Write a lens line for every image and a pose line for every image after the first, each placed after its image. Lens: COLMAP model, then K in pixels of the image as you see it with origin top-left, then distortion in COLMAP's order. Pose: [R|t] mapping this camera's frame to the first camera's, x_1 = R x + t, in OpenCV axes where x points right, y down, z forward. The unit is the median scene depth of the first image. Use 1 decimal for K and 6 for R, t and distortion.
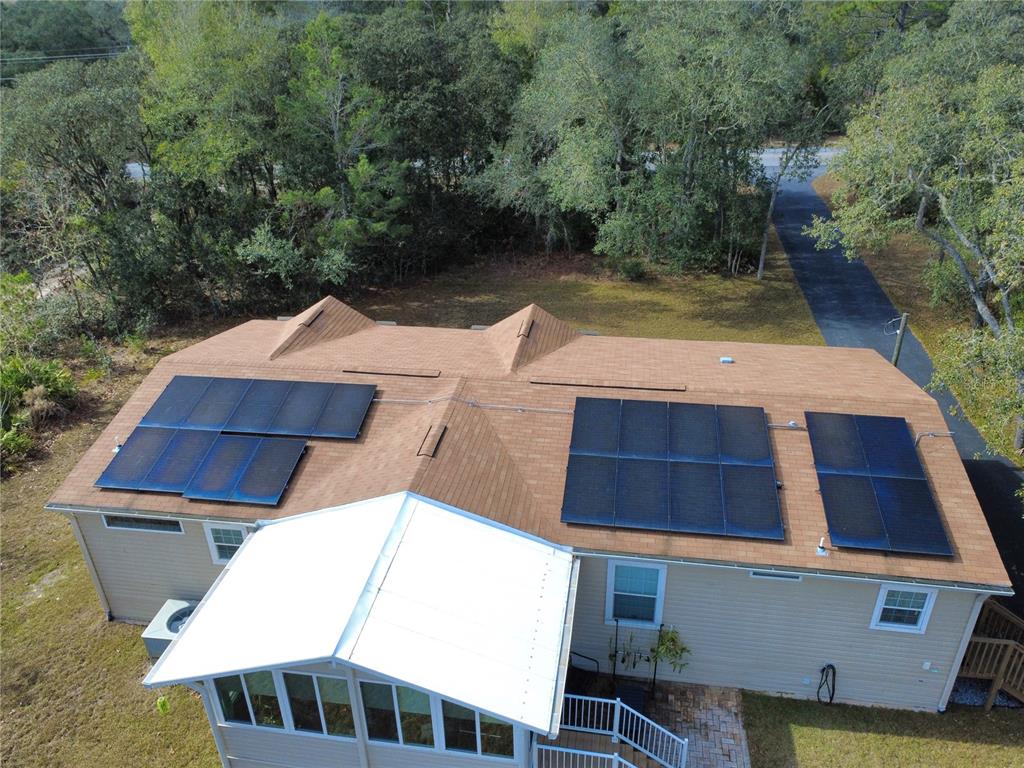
lens RADIAL K [[765.4, 0, 512.0], [0, 765.4, 382.5], [0, 0, 1]] dist [0.003672, 0.000990]
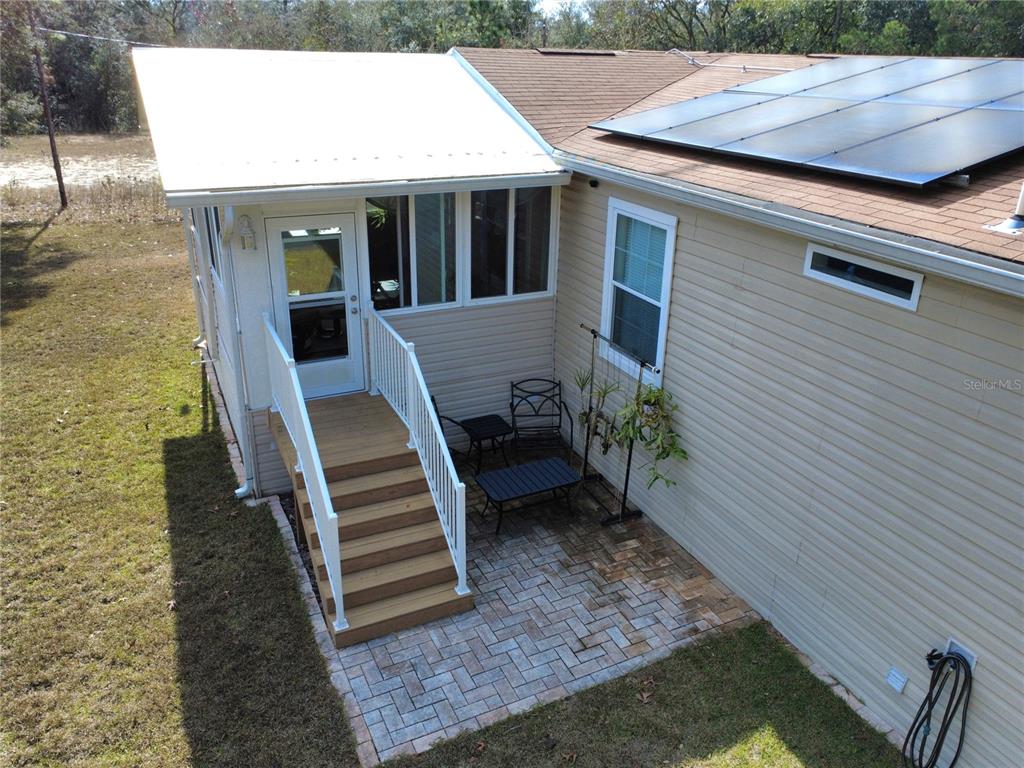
lens RADIAL K [[765.4, 0, 511.1], [0, 765.4, 384.2], [0, 0, 1]] dist [0.003672, 0.000990]
pose [[0.572775, 0.356526, -0.738118, 0.500237], [-0.417029, 0.901959, 0.112053, 0.303013], [0.705702, 0.243635, 0.665302, 0.607415]]
